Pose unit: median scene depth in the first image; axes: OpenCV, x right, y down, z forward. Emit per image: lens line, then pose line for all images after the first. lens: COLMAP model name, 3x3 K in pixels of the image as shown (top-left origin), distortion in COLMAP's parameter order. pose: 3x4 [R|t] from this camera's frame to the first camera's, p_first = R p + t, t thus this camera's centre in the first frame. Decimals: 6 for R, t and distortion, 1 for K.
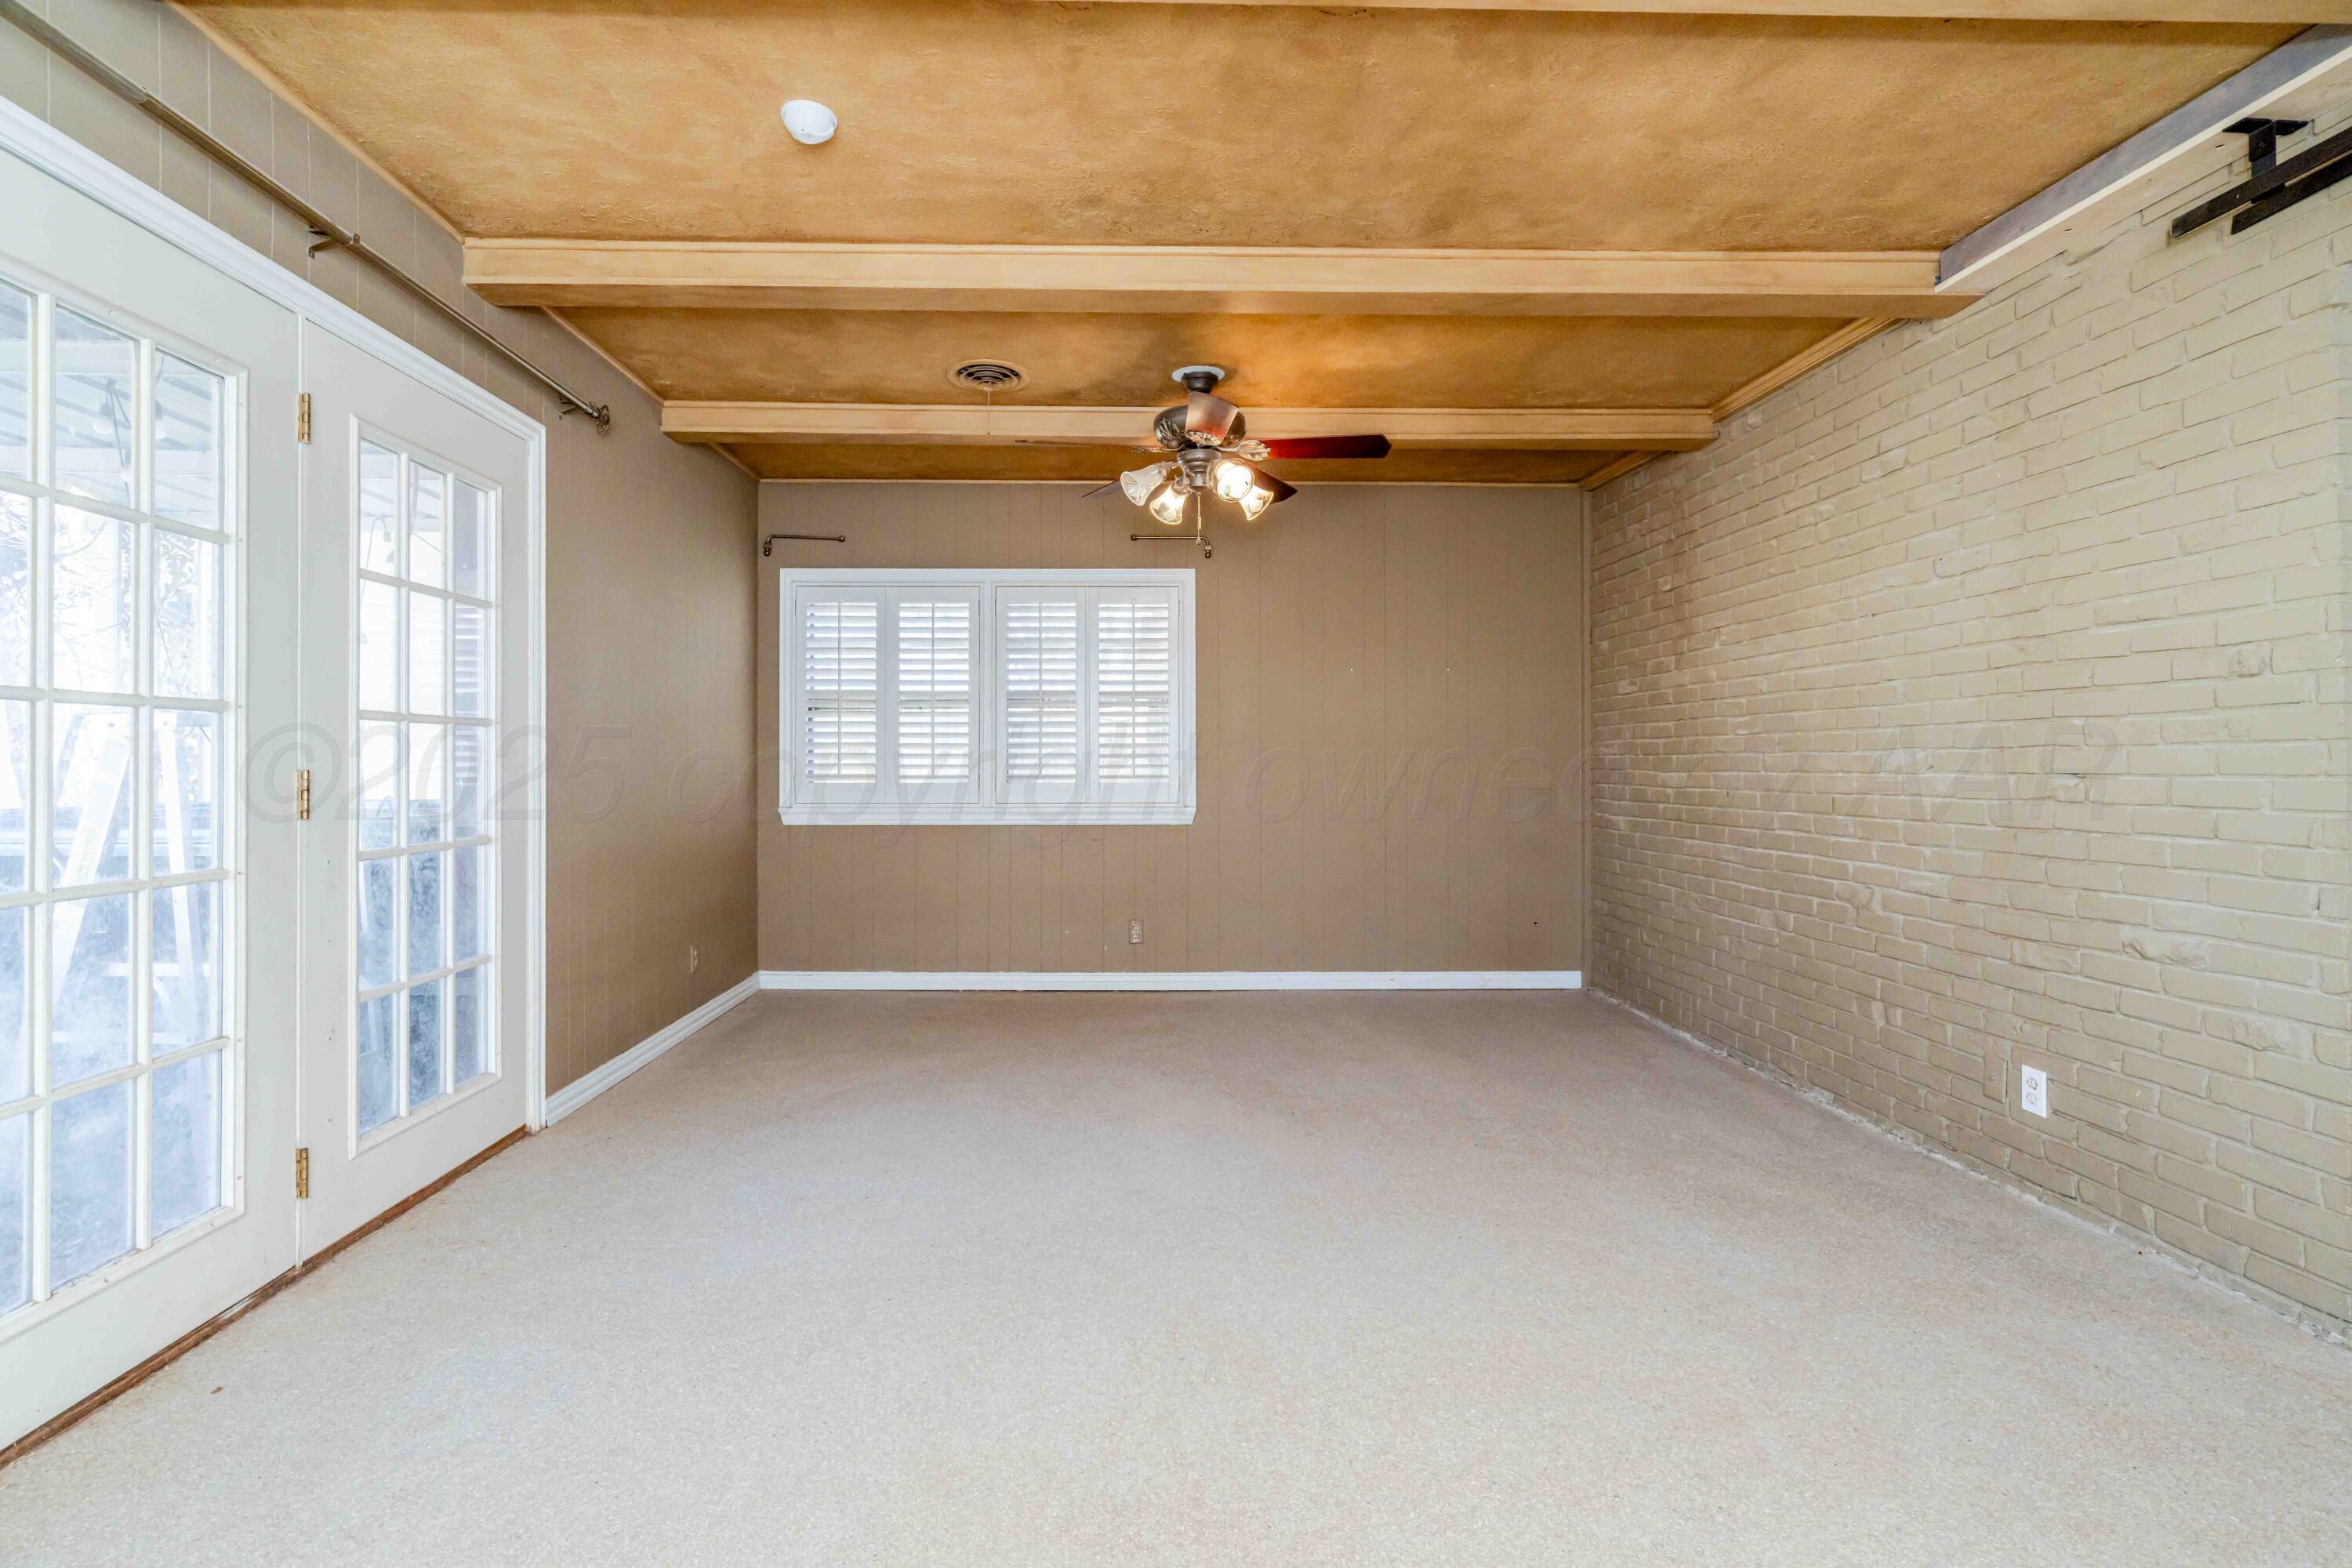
lens RADIAL K [[1087.2, 0, 1167.3], [0, 1087.2, 754.6], [0, 0, 1]] dist [-0.017338, 0.008745]
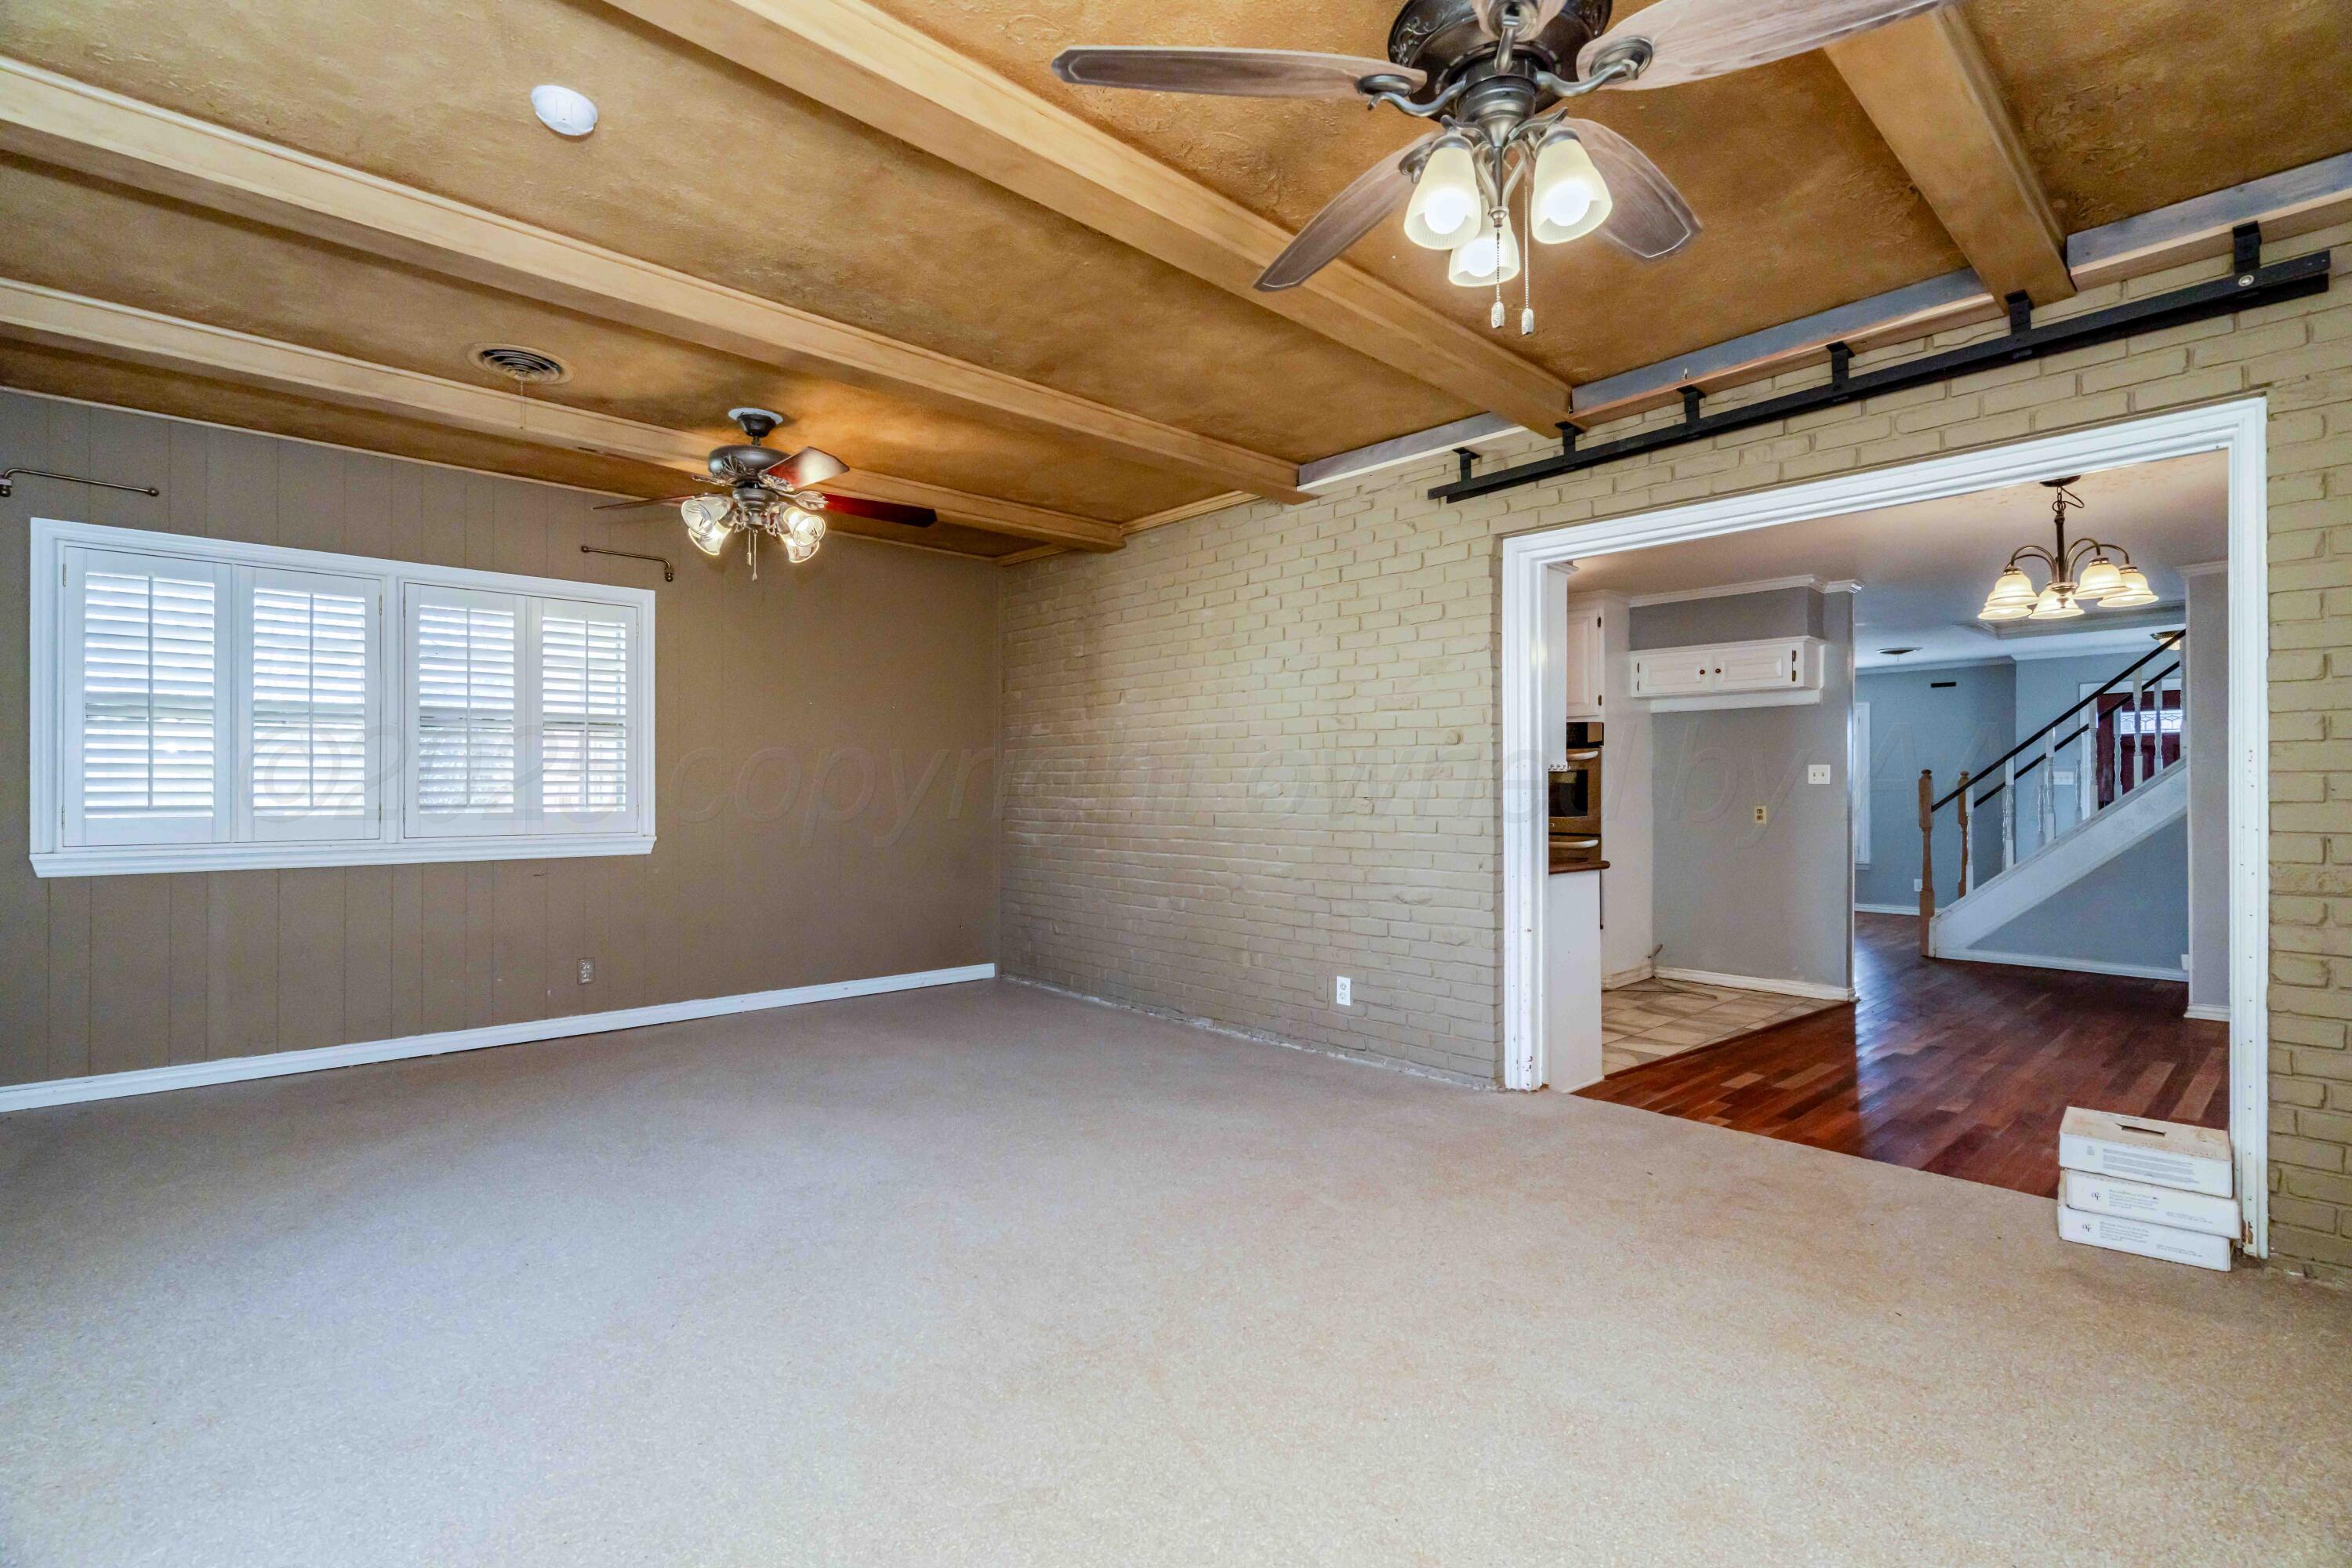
lens RADIAL K [[1073.0, 0, 1176.0], [0, 1073.0, 784.0], [0, 0, 1]] dist [-0.004652, -0.000191]
pose [[0.743117, 0.003572, 0.669152, -0.357513], [-0.005709, 0.999983, 0.001002, -0.002439], [-0.669137, -0.004565, 0.743125, -0.031277]]
